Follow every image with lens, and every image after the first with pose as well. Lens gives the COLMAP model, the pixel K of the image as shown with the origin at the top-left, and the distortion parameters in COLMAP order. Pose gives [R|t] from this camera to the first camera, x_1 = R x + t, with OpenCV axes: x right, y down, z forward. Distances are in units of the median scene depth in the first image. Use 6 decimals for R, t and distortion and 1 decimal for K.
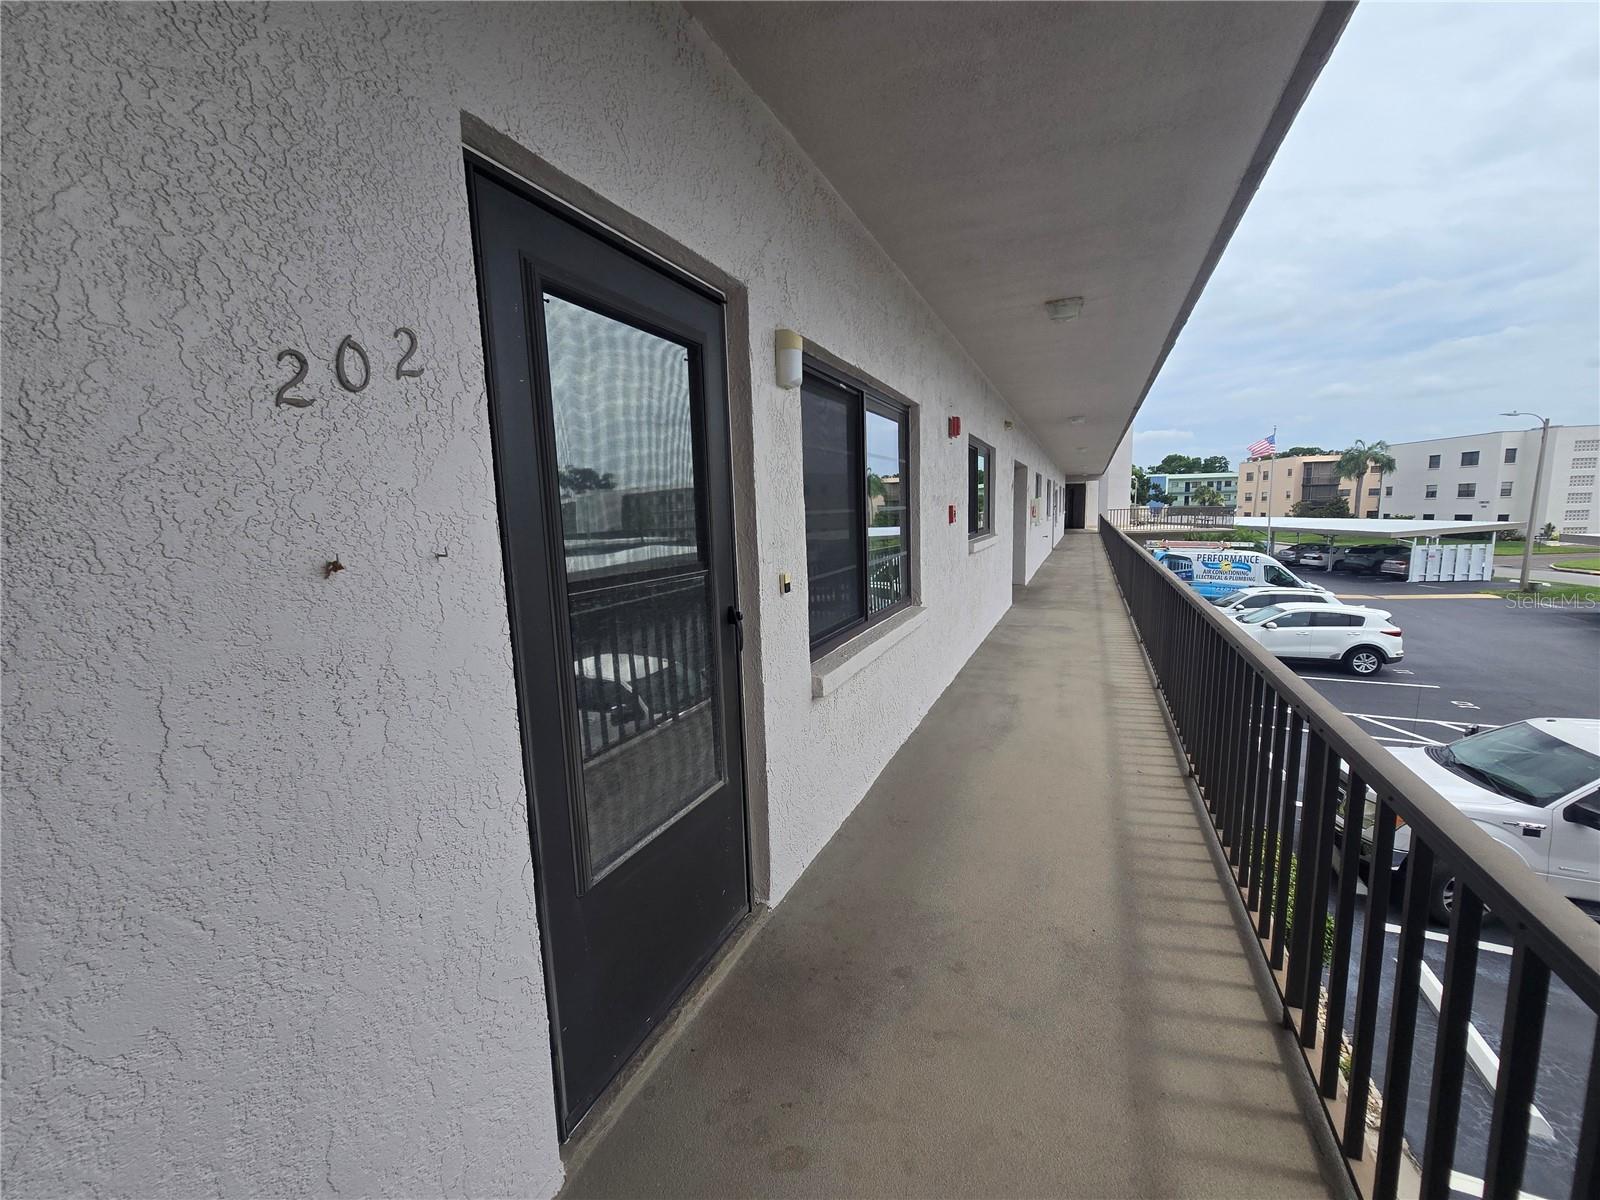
lens RADIAL K [[659.7, 0, 797.2], [0, 659.7, 603.8], [0, 0, 1]] dist [-0.008129, 0.002327]
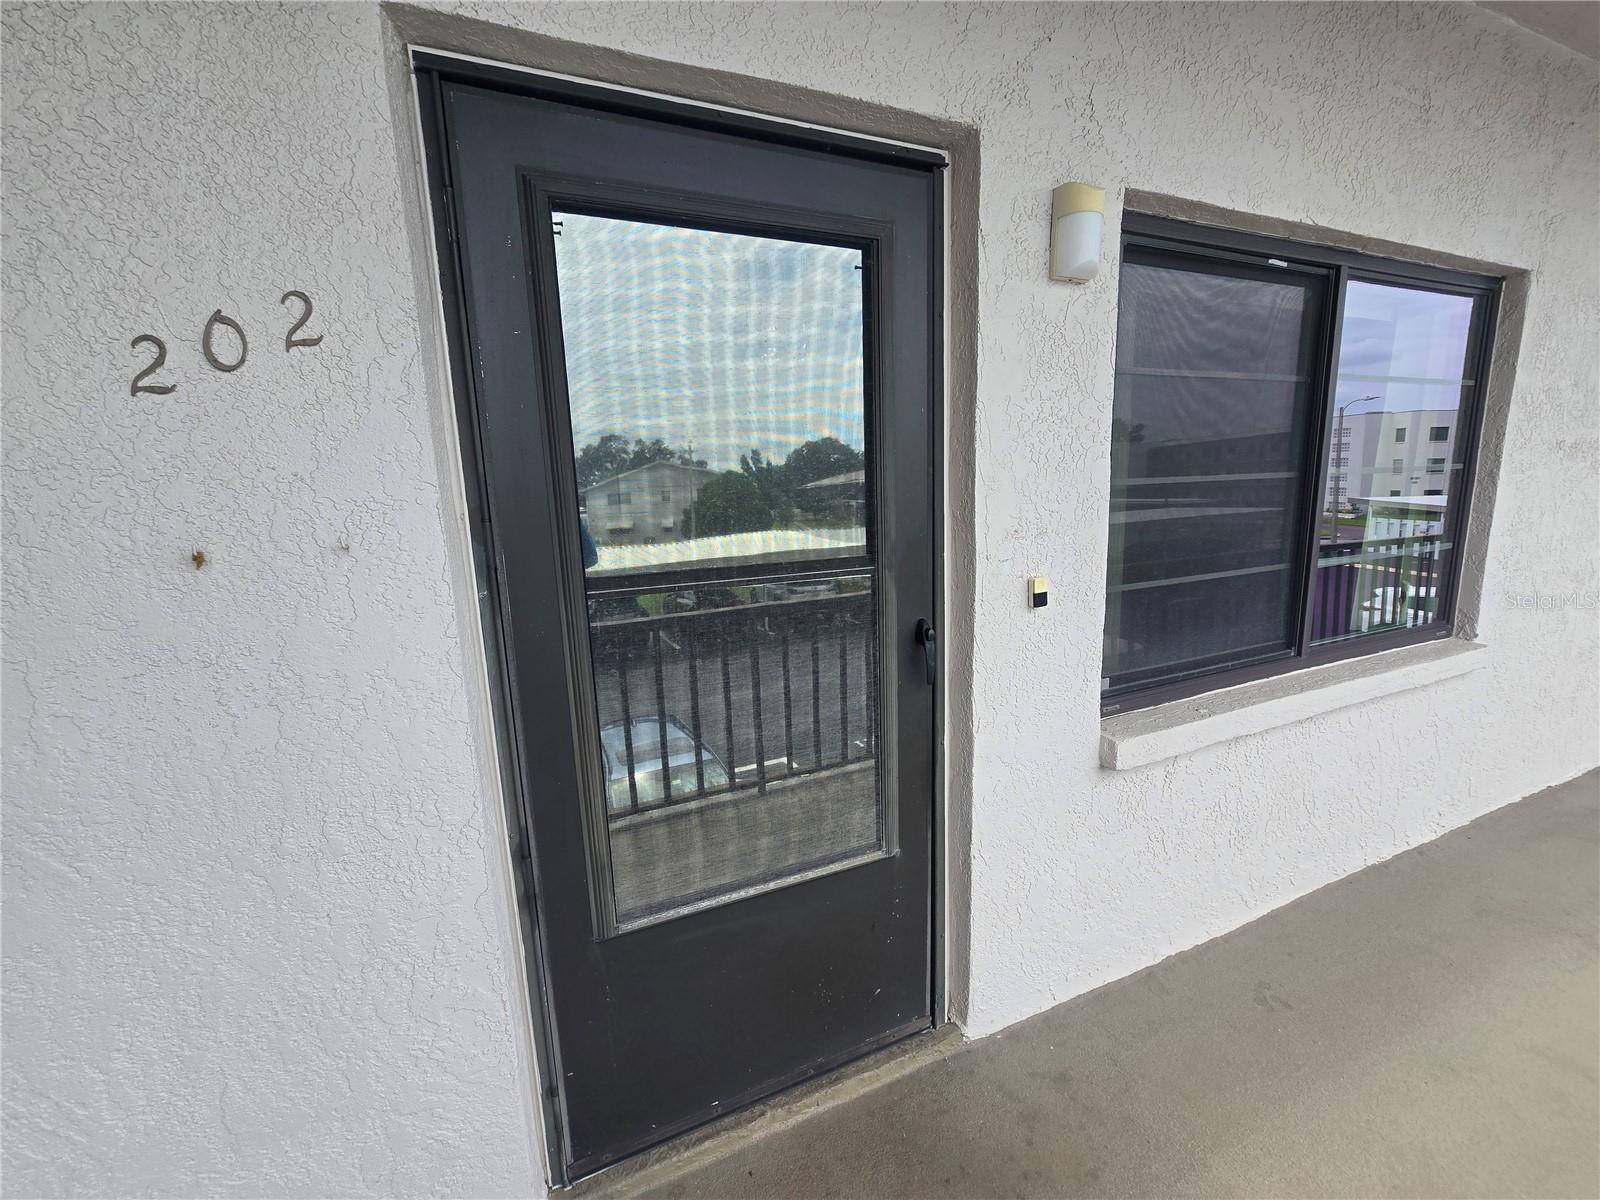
lens RADIAL K [[659.7, 0, 797.2], [0, 659.7, 603.8], [0, 0, 1]] dist [-0.008129, 0.002327]
pose [[0.732853, 0.128514, -0.668140, 0.514216], [-0.083963, 0.991576, 0.098630, -0.134523], [0.675186, -0.016182, 0.737470, 0.743073]]
